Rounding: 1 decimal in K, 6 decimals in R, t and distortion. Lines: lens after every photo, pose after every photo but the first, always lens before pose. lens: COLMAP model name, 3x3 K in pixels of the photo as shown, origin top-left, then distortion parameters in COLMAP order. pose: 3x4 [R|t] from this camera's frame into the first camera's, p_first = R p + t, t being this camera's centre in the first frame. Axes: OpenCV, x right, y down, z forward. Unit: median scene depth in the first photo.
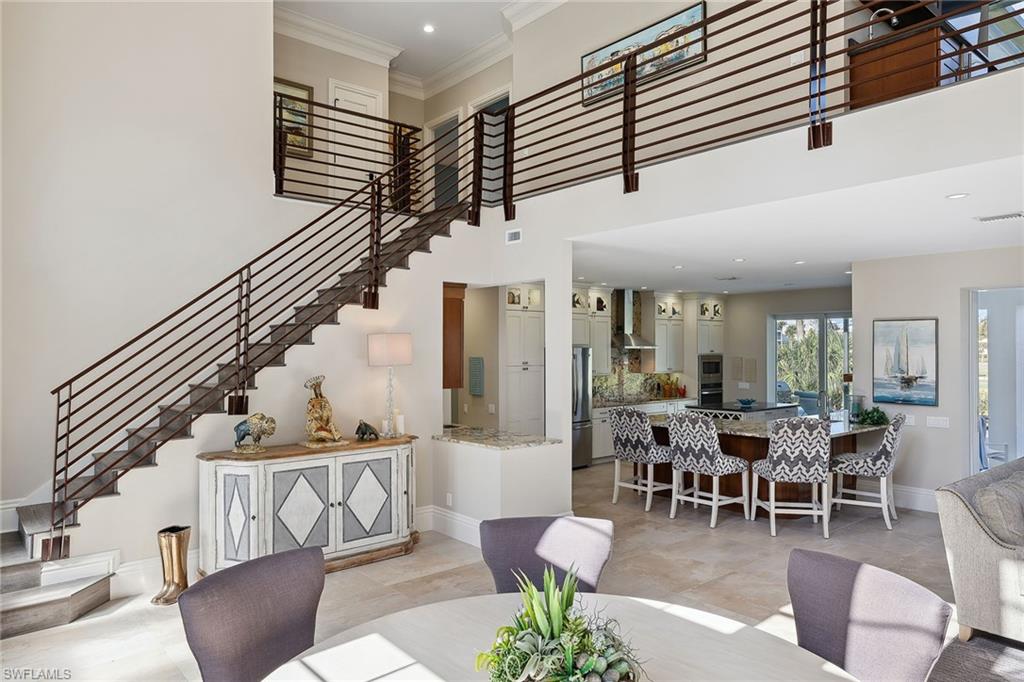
lens RADIAL K [[615.6, 0, 512.0], [0, 615.6, 341.0], [0, 0, 1]] dist [-0.015802, 0.001048]
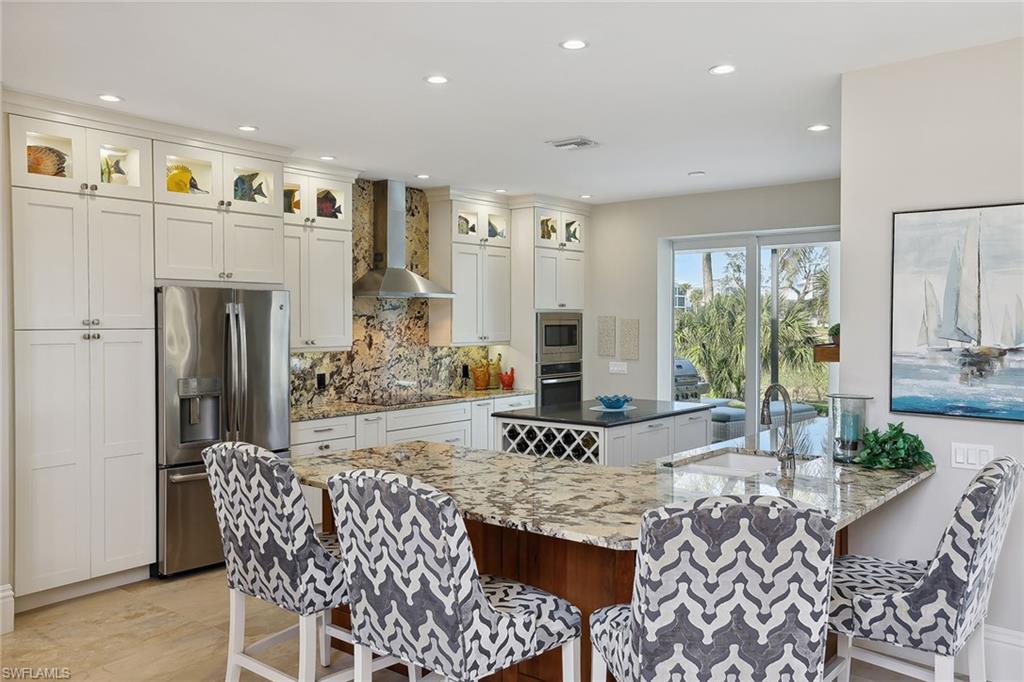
lens RADIAL K [[724.9, 0, 510.0], [0, 724.9, 321.0], [0, 0, 1]] dist [-0.000680, -0.001342]
pose [[0.984498, -0.000239, 0.175394, 0.255625], [-0.002326, 0.999893, 0.014417, 0.032797], [-0.175379, -0.014602, 0.984393, 0.571237]]
